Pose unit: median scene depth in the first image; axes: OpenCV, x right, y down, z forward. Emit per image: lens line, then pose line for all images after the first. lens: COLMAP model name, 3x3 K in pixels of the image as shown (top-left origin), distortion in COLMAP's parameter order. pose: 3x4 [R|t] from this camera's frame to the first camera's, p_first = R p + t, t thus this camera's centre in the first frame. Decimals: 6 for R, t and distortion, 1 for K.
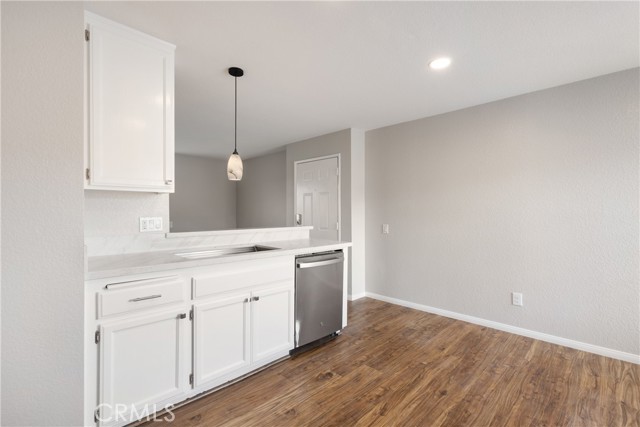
lens RADIAL K [[291.9, 0, 302.0], [0, 291.9, 208.6], [0, 0, 1]] dist [-0.000481, -0.000162]
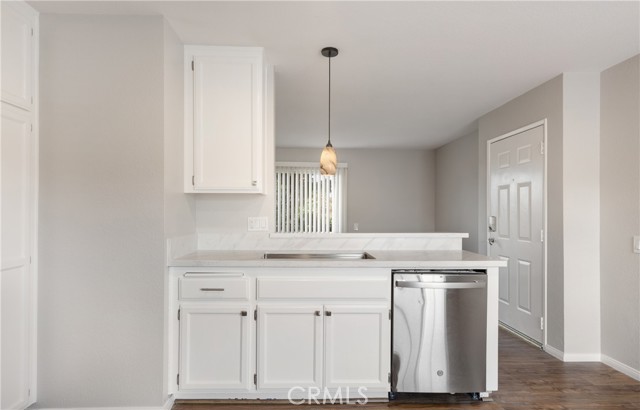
lens RADIAL K [[353.6, 0, 305.3], [0, 353.6, 208.8], [0, 0, 1]] dist [0.005794, 0.003207]
pose [[0.742615, -0.005233, -0.669698, 0.427288], [0.005074, 0.999985, -0.002187, 0.002751], [0.669699, -0.001775, 0.742631, 0.162813]]
